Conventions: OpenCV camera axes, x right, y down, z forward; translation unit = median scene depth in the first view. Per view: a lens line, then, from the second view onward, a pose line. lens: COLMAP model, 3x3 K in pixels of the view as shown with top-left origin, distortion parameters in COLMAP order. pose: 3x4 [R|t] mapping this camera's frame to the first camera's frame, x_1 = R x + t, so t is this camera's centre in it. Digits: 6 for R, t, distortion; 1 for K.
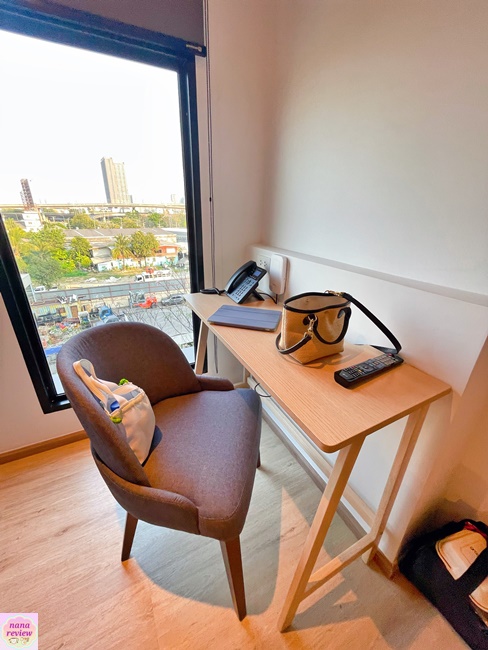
lens RADIAL K [[263.7, 0, 244.0], [0, 263.7, 325.0], [0, 0, 1]] dist [-0.003407, -0.000307]
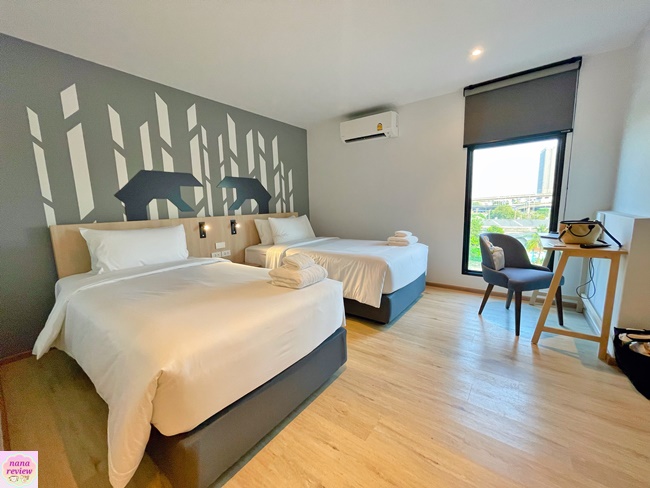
lens RADIAL K [[263.7, 0, 322.3], [0, 263.7, 243.9], [0, 0, 1]] dist [-0.003407, -0.000307]
pose [[0.437767, 0.093630, -0.894200, 0.887316], [-0.317203, 0.946693, -0.056165, 0.630326], [0.841274, 0.308230, 0.444130, -1.336143]]
